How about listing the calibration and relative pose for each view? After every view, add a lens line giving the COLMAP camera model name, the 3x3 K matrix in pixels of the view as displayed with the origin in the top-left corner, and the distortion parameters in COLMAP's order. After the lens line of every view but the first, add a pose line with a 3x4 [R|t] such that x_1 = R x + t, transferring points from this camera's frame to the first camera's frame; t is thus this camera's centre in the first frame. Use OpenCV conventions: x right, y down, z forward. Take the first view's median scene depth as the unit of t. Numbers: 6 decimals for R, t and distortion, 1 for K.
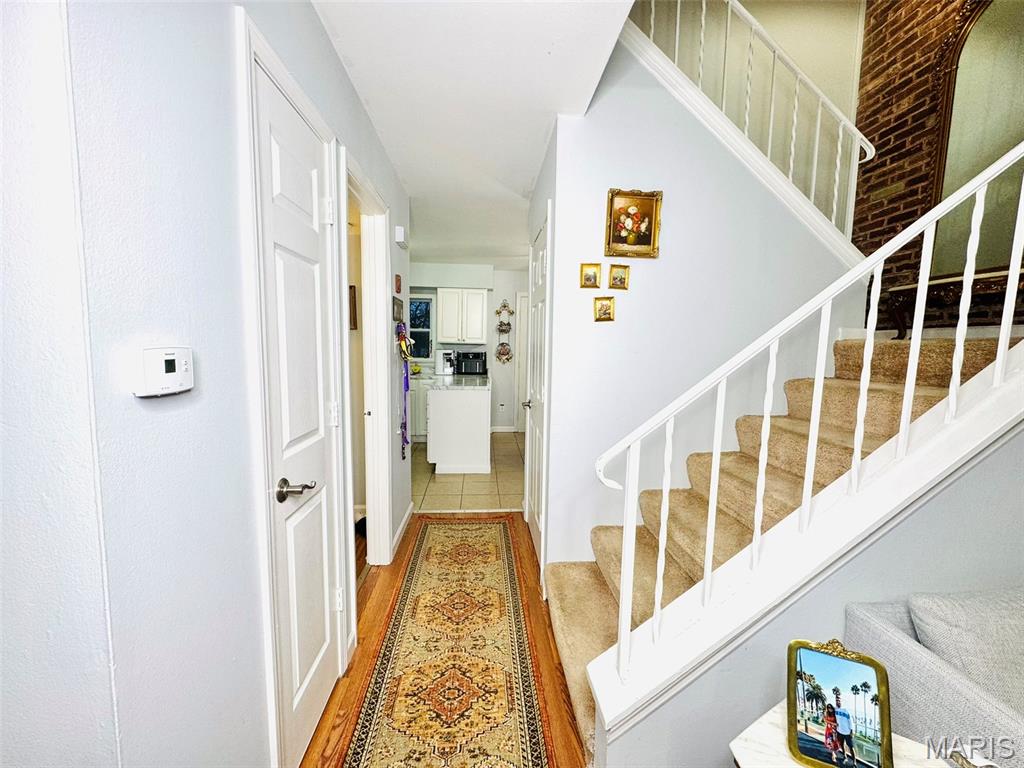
lens RADIAL K [[408.9, 0, 512.0], [0, 408.9, 384.0], [0, 0, 1]] dist [0.000440, -0.000260]
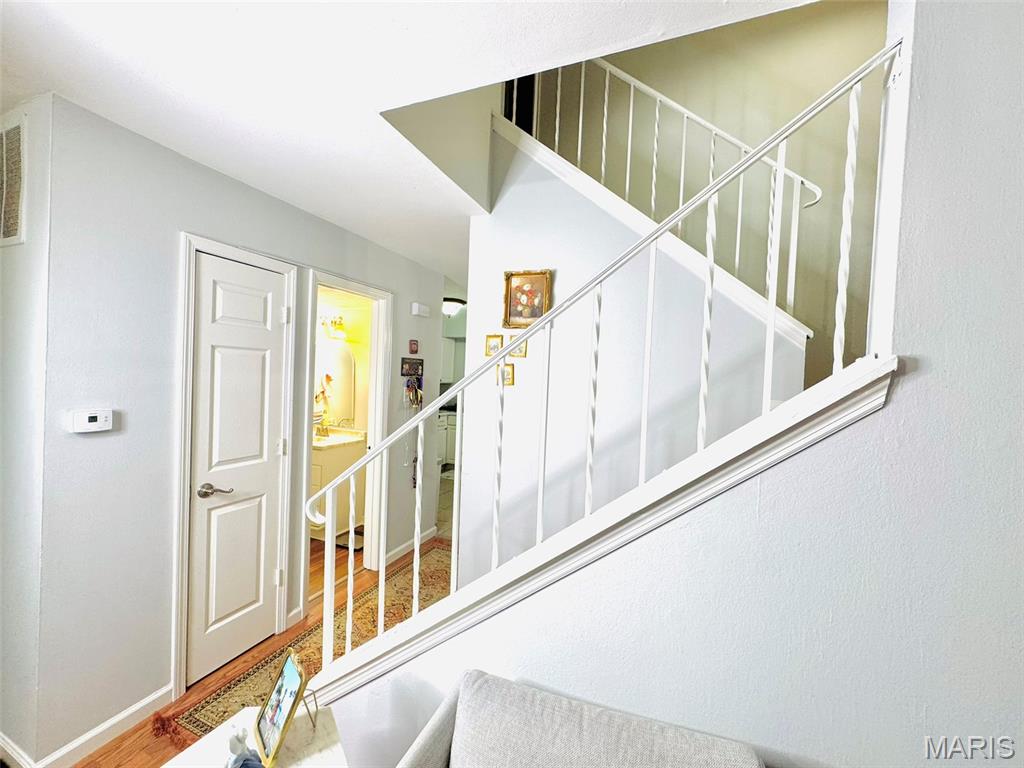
lens RADIAL K [[408.9, 0, 512.0], [0, 408.9, 384.0], [0, 0, 1]] dist [0.000440, -0.000260]
pose [[0.895688, 0.027833, -0.443811, 0.759470], [-0.066683, 0.995161, -0.072167, -0.080125], [0.439655, 0.094234, 0.893210, 0.012100]]
